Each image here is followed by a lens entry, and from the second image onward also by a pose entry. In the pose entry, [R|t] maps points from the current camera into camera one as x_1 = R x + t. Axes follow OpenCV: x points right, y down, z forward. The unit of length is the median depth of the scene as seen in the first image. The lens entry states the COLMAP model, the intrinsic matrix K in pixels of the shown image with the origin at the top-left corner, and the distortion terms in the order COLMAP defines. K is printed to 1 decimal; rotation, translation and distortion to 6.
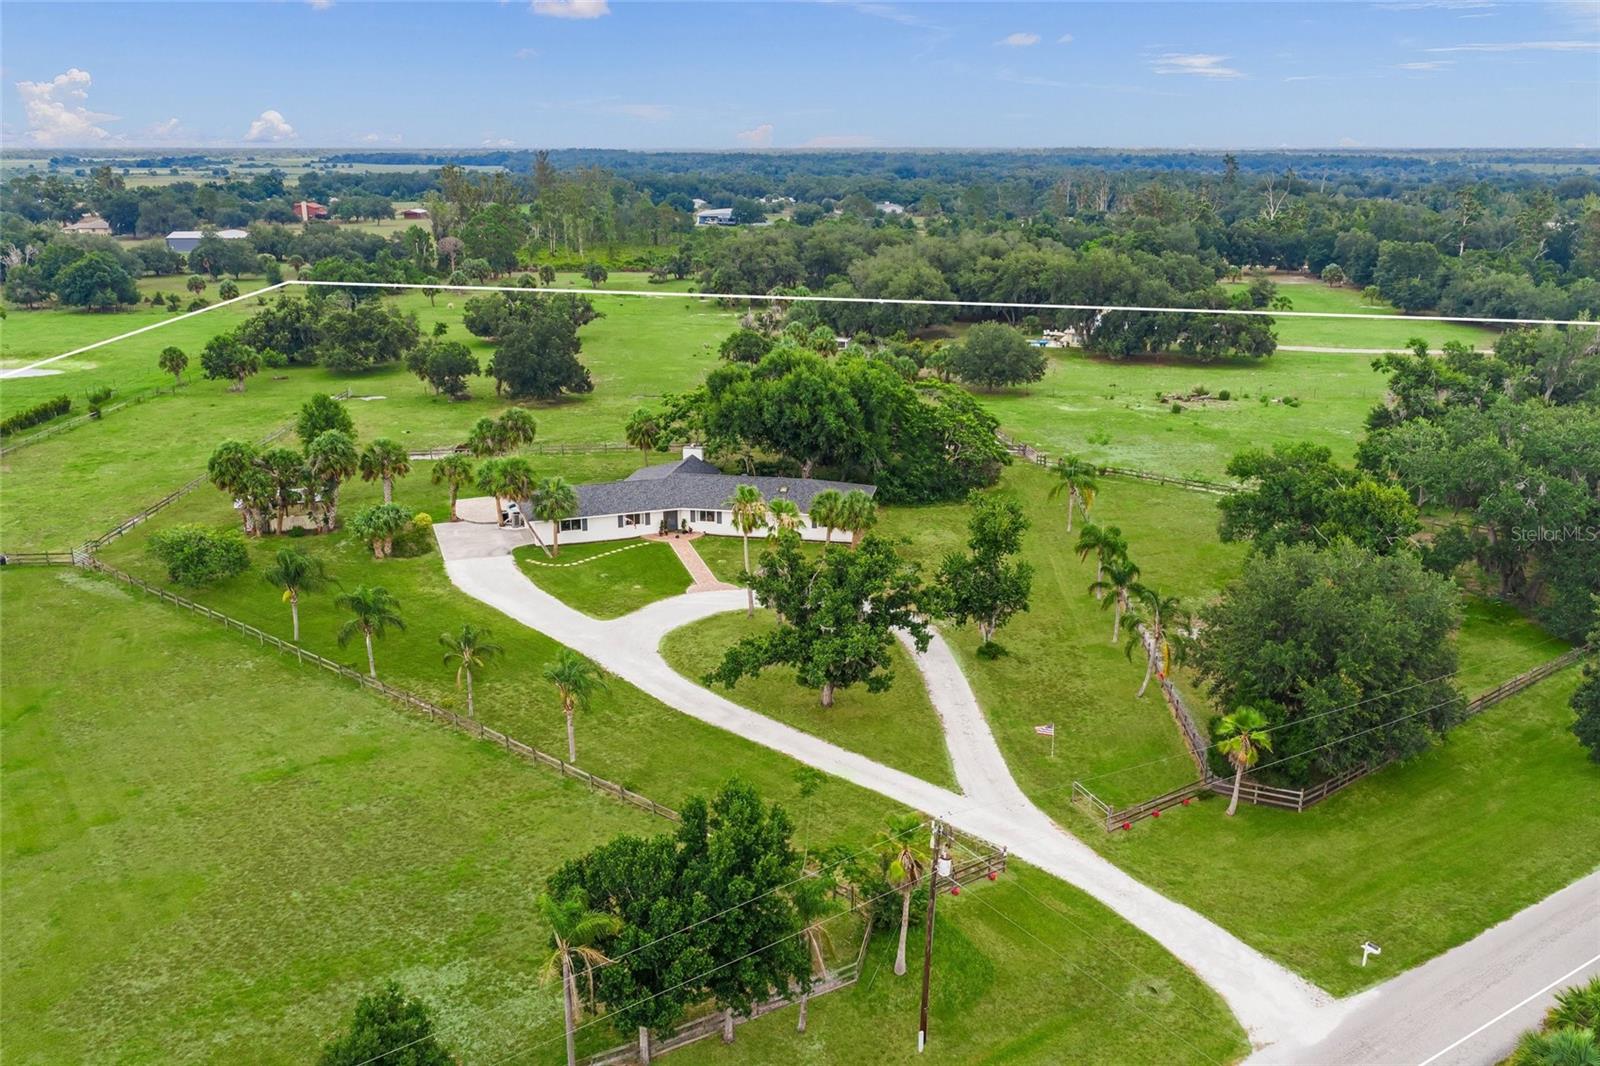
lens RADIAL K [[1324.3, 0, 806.1], [0, 1324.3, 532.7], [0, 0, 1]] dist [0.004193, -0.014911]
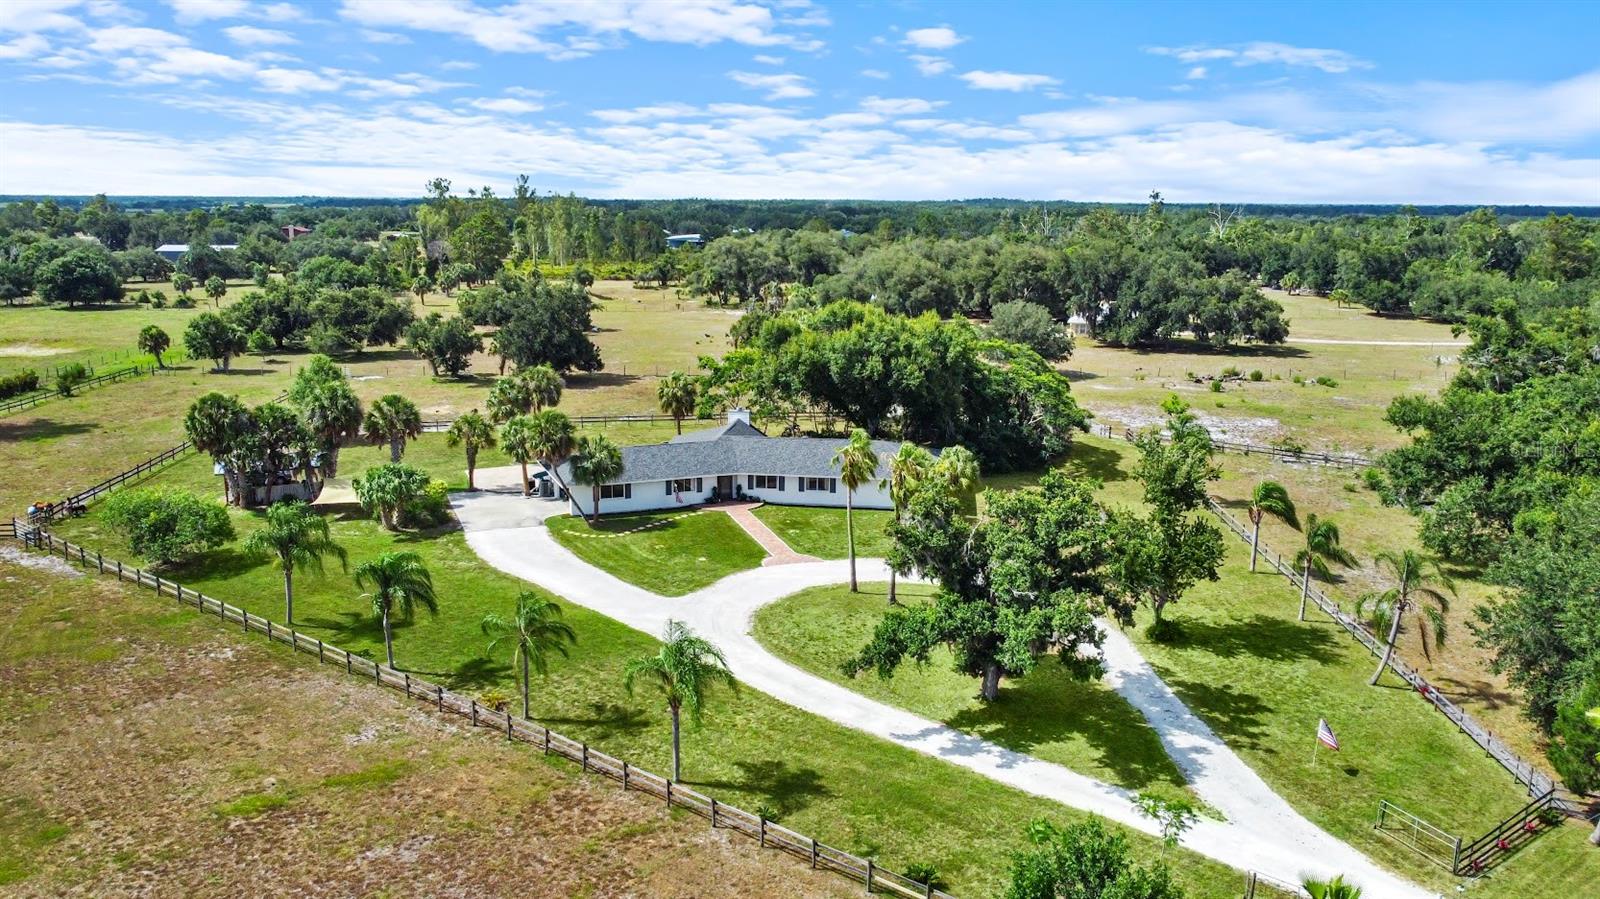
lens RADIAL K [[1201.0, 0, 793.2], [0, 1201.0, 488.0], [0, 0, 1]] dist [-0.003273, -0.001059]
pose [[0.999259, -0.002386, 0.038417, -0.089460], [0.004233, 0.998836, -0.048051, 0.029310], [-0.038257, 0.048178, 0.998106, 0.216270]]
